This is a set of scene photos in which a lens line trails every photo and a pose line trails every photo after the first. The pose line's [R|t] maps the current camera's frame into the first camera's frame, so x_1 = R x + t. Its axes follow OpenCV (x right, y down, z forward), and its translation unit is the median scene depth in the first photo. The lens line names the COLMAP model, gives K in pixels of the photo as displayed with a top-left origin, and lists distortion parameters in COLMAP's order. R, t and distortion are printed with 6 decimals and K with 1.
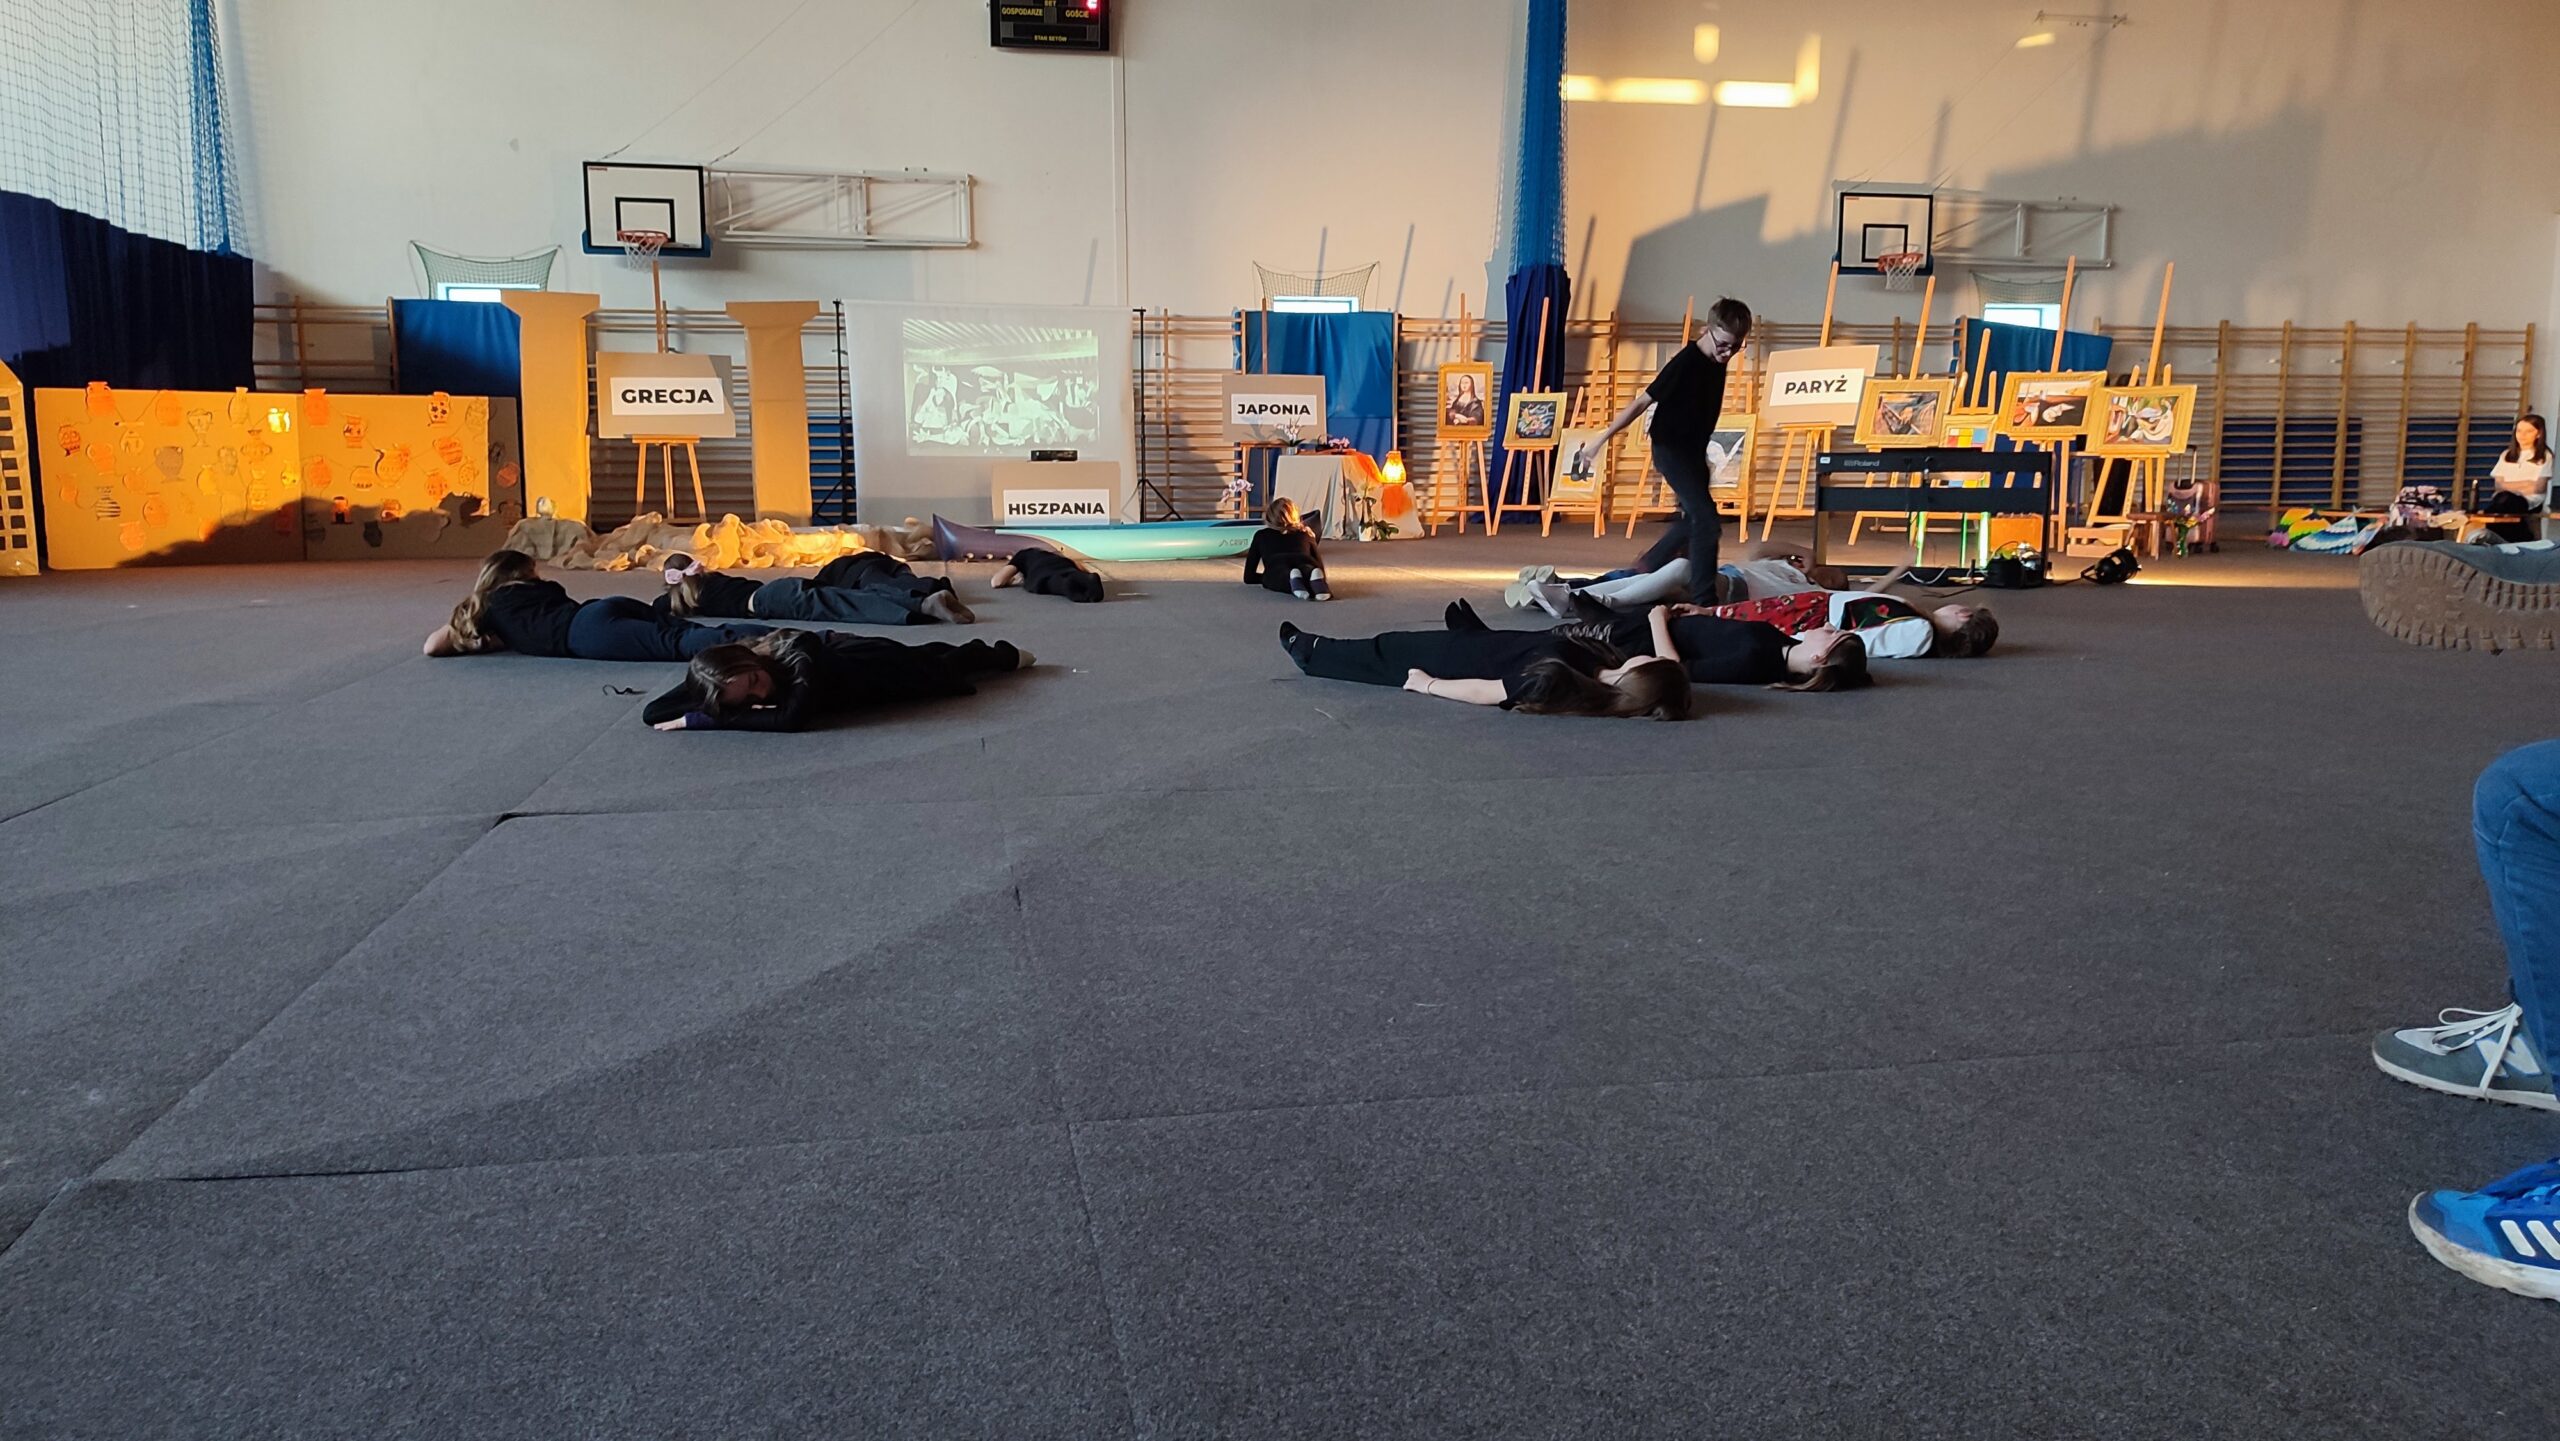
lens RADIAL K [[1817.5, 0, 1280.0], [0, 1817.5, 720.5], [0, 0, 1]] dist [0.034253, -0.045831]
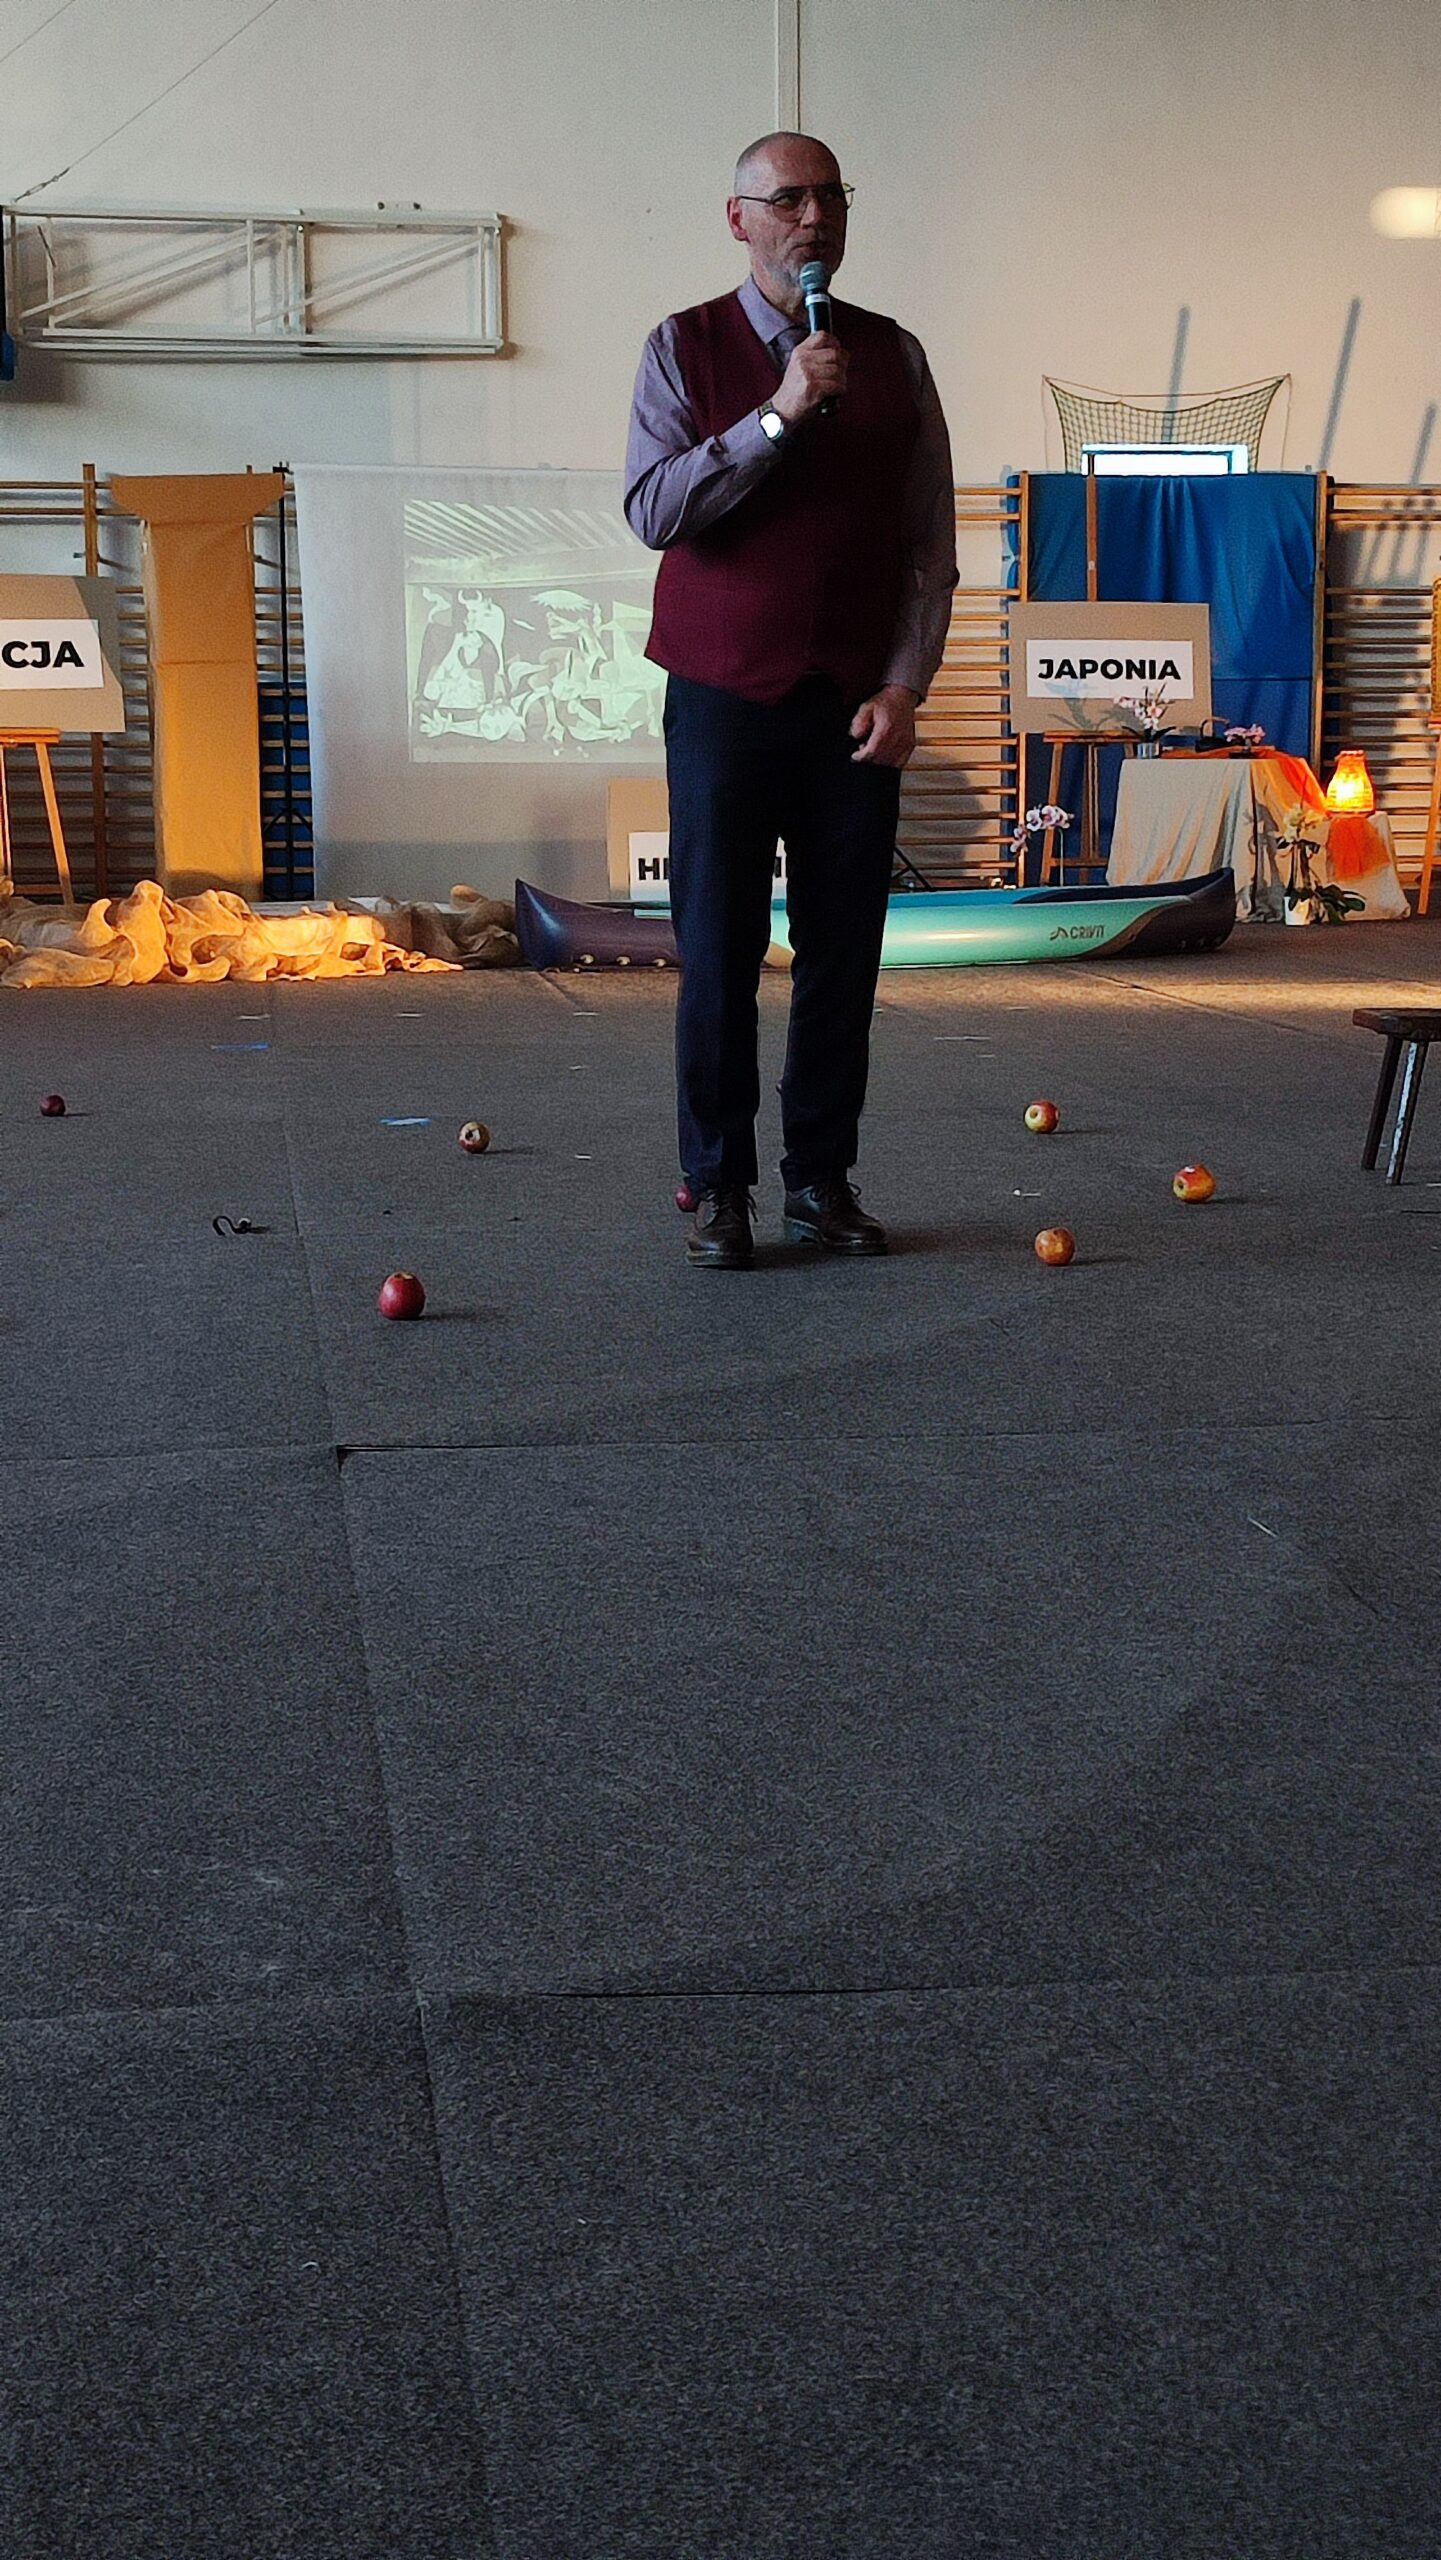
lens RADIAL K [[3628.4, 0, 731.1], [0, 3628.4, 1242.0], [0, 0, 1]] dist [0.147584, -0.640674]
pose [[0.998376, 0.006629, -0.056578, -0.052119], [-0.006970, 0.999959, -0.005829, -0.002056], [0.056537, 0.006214, 0.998381, -0.037697]]
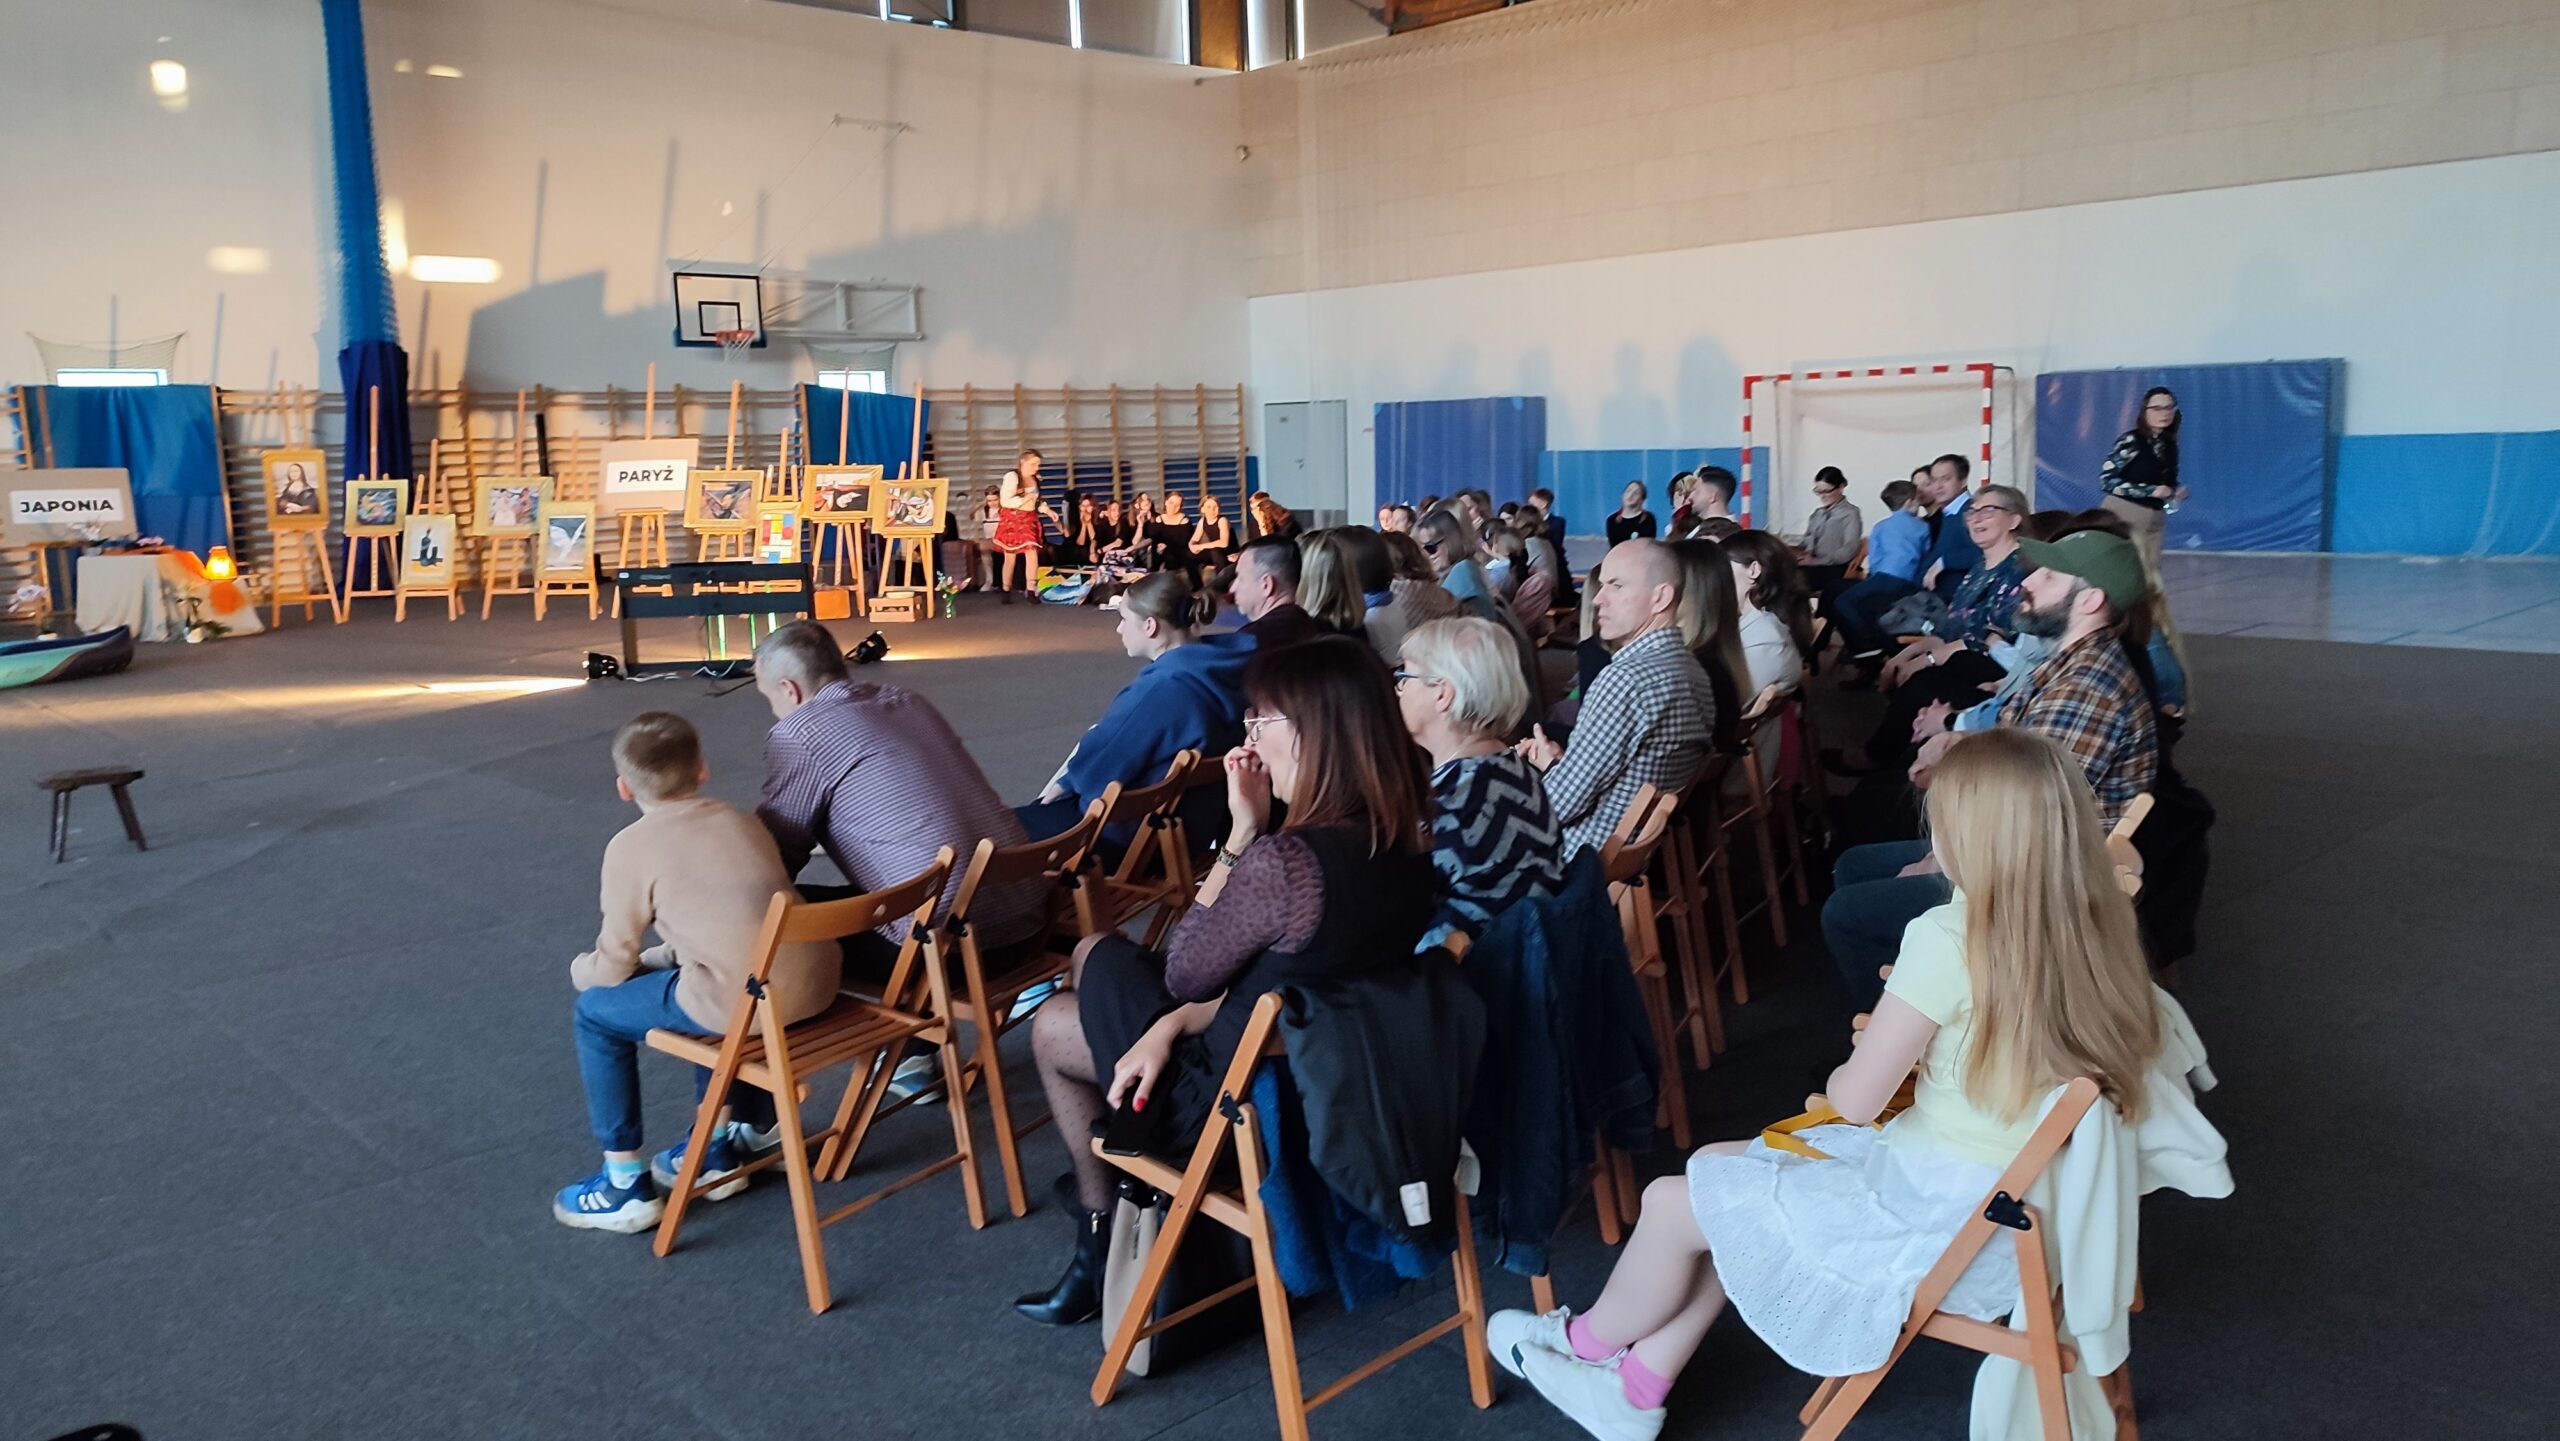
lens RADIAL K [[1825.3, 0, 1277.1], [0, 1825.3, 720.1], [0, 0, 1]] dist [0.018717, -0.020940]
pose [[0.847814, -0.103897, 0.520017, 0.023093], [0.101649, 0.994275, 0.032928, -0.029978], [-0.520461, 0.024943, 0.853521, -0.130504]]
